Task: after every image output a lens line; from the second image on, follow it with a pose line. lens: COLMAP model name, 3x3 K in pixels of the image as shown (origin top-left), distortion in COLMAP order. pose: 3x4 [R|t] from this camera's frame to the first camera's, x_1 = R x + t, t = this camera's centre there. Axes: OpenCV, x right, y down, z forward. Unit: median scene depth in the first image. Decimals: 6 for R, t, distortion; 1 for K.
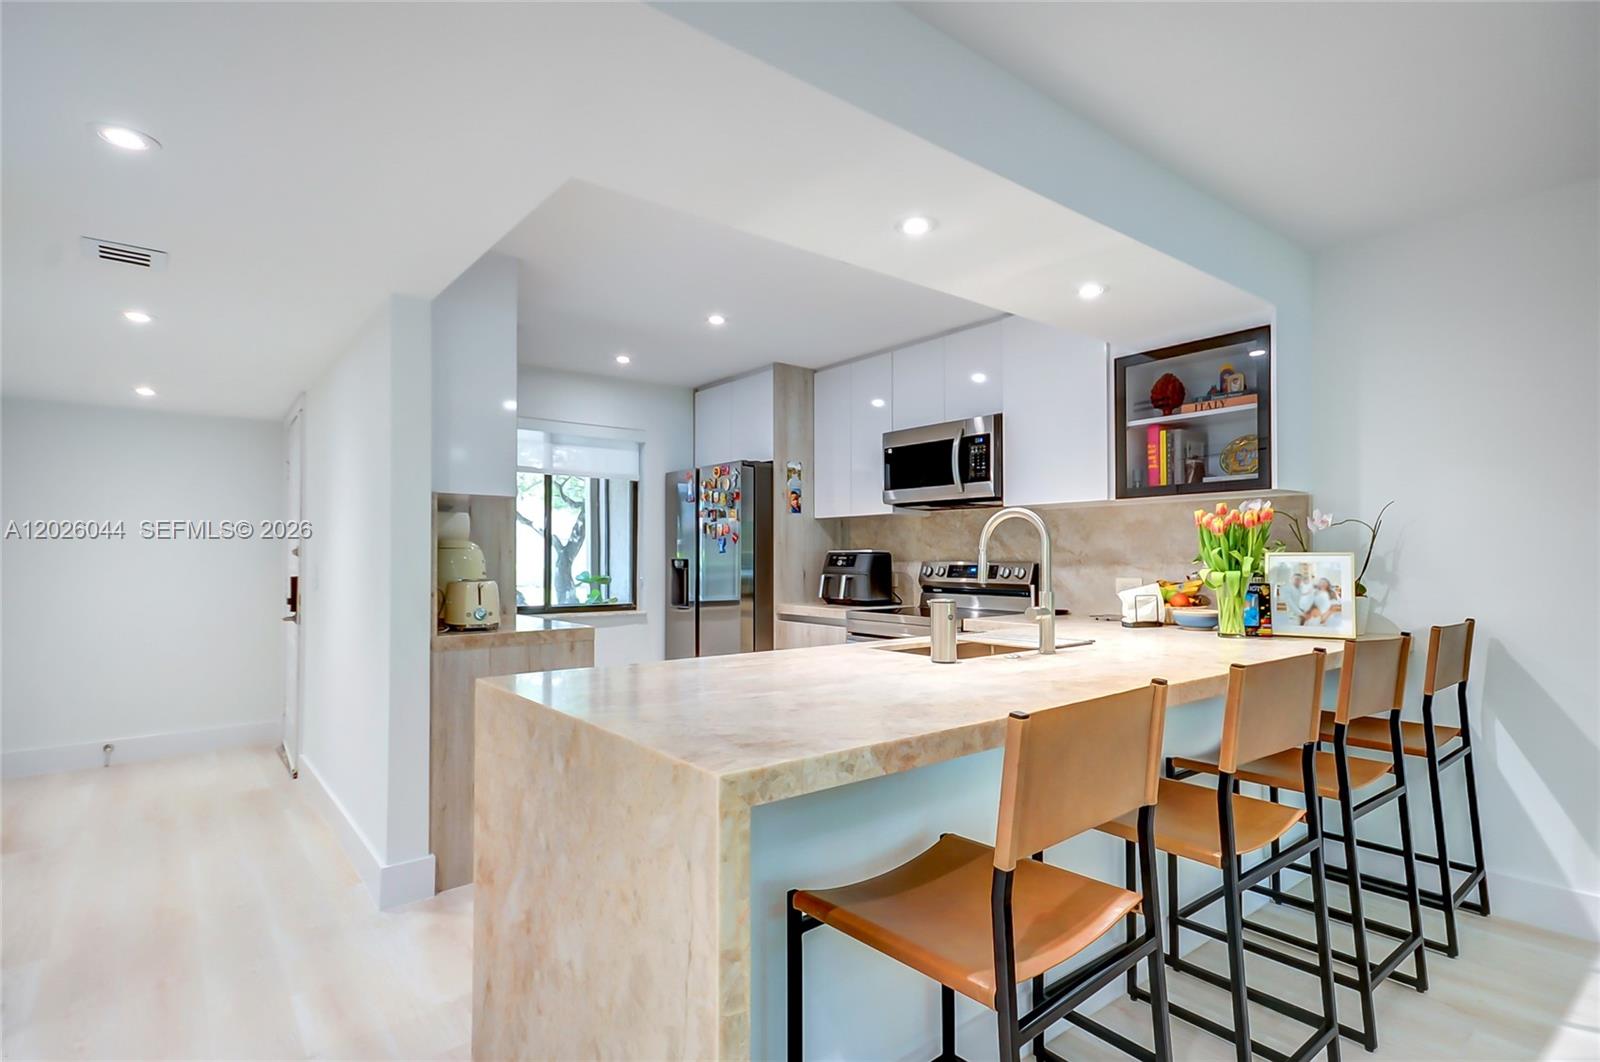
lens RADIAL K [[801.2, 0, 819.1], [0, 801.2, 544.2], [0, 0, 1]] dist [0.020236, 0.001198]
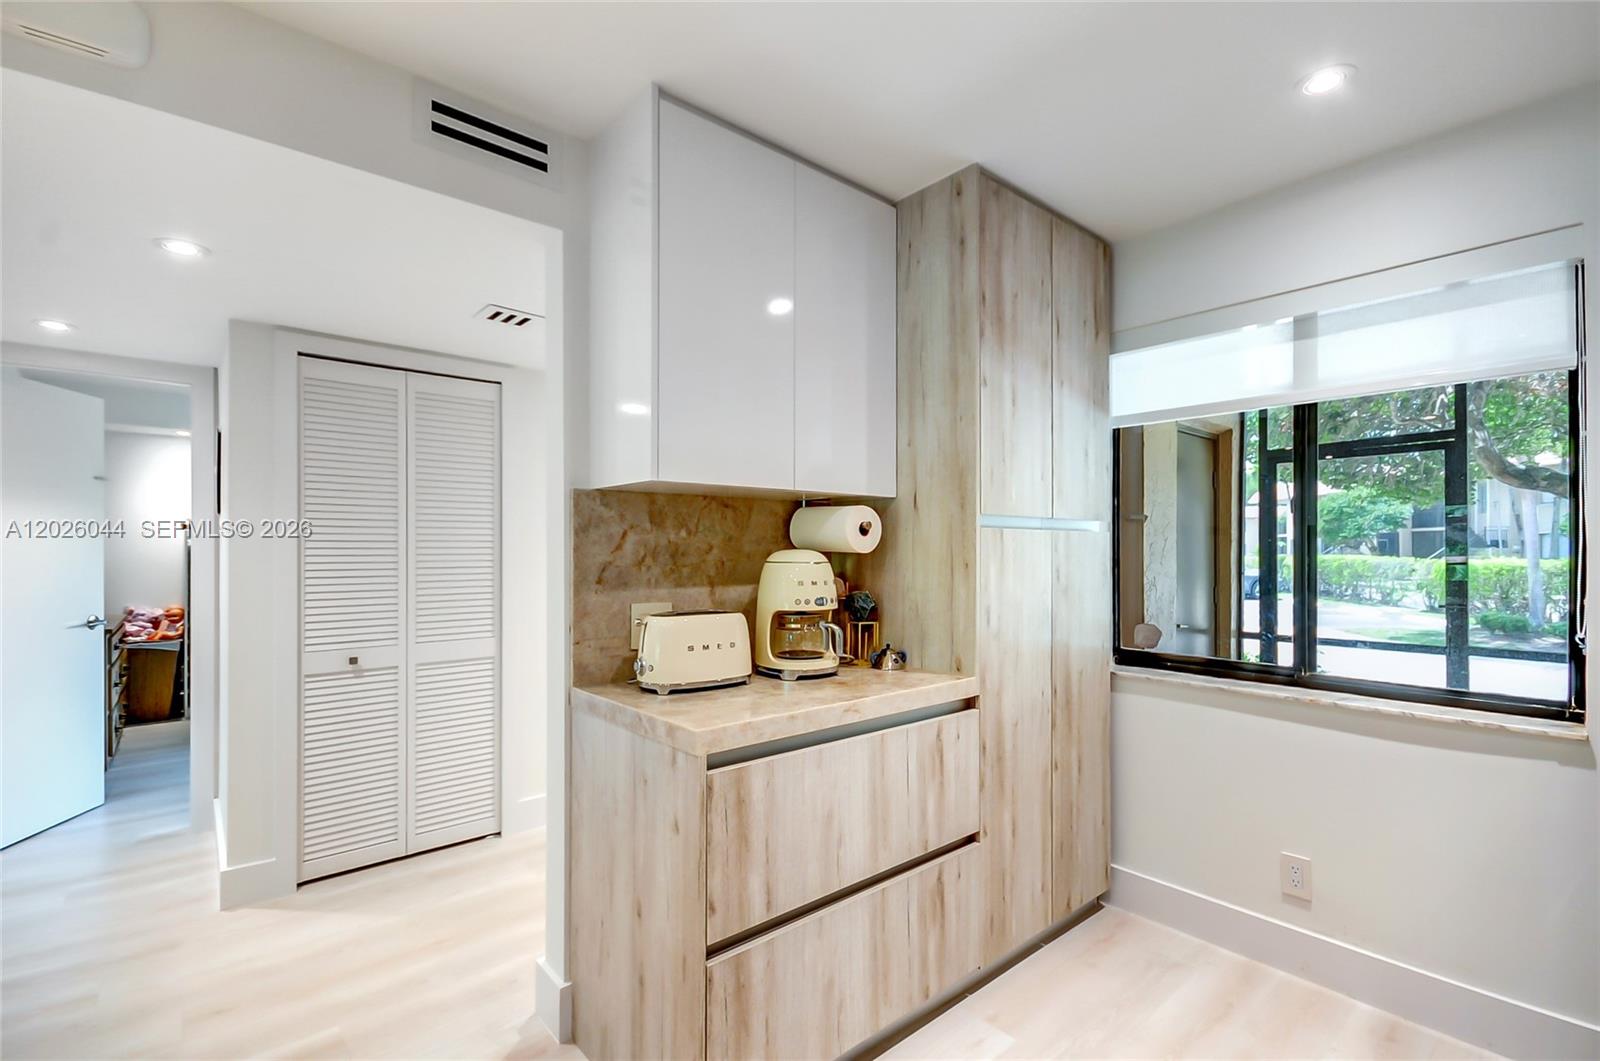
lens RADIAL K [[708.3, 0, 801.1], [0, 708.3, 562.1], [0, 0, 1]] dist [0.012227, -0.006296]
pose [[0.018394, 0.016284, -0.999698, 0.107555], [0.017442, 0.999710, 0.016605, -0.003819], [0.999679, -0.017742, 0.018104, 0.762088]]
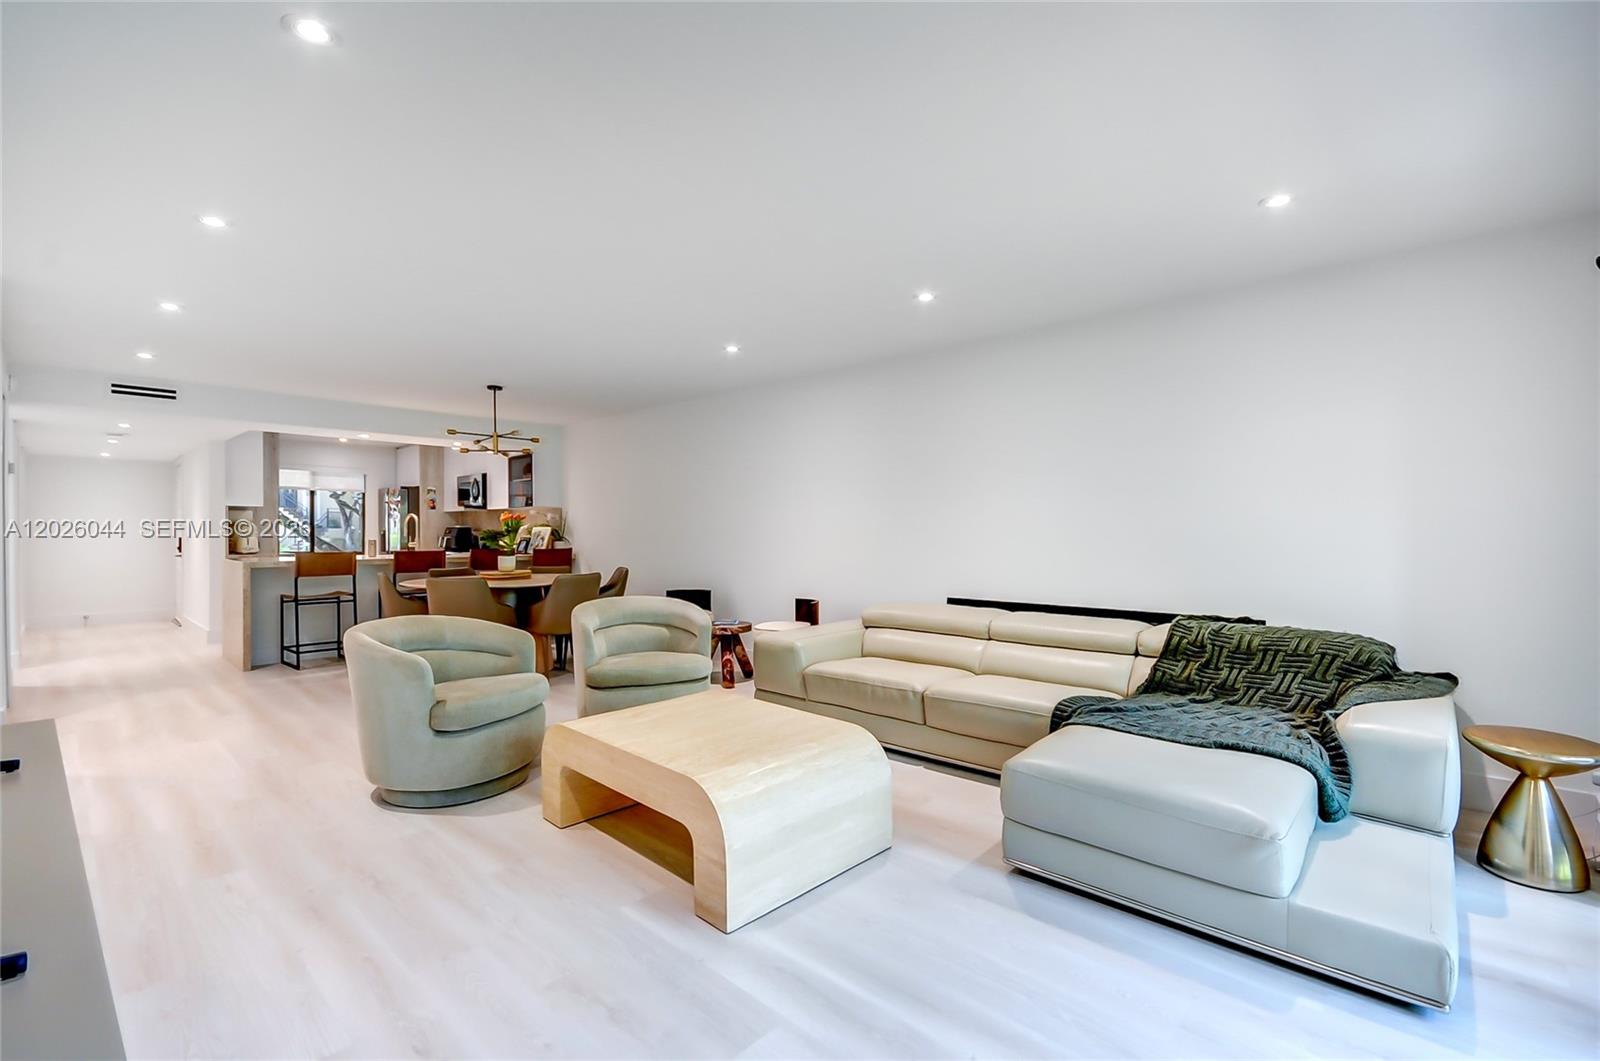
lens RADIAL K [[708.3, 0, 821.8], [0, 708.3, 533.6], [0, 0, 1]] dist [0.012227, -0.006296]
pose [[0.990075, 0.002248, 0.140522, 0.818251], [-0.004602, 0.999854, 0.016429, -0.009996], [-0.140465, -0.016912, 0.989941, -1.176798]]
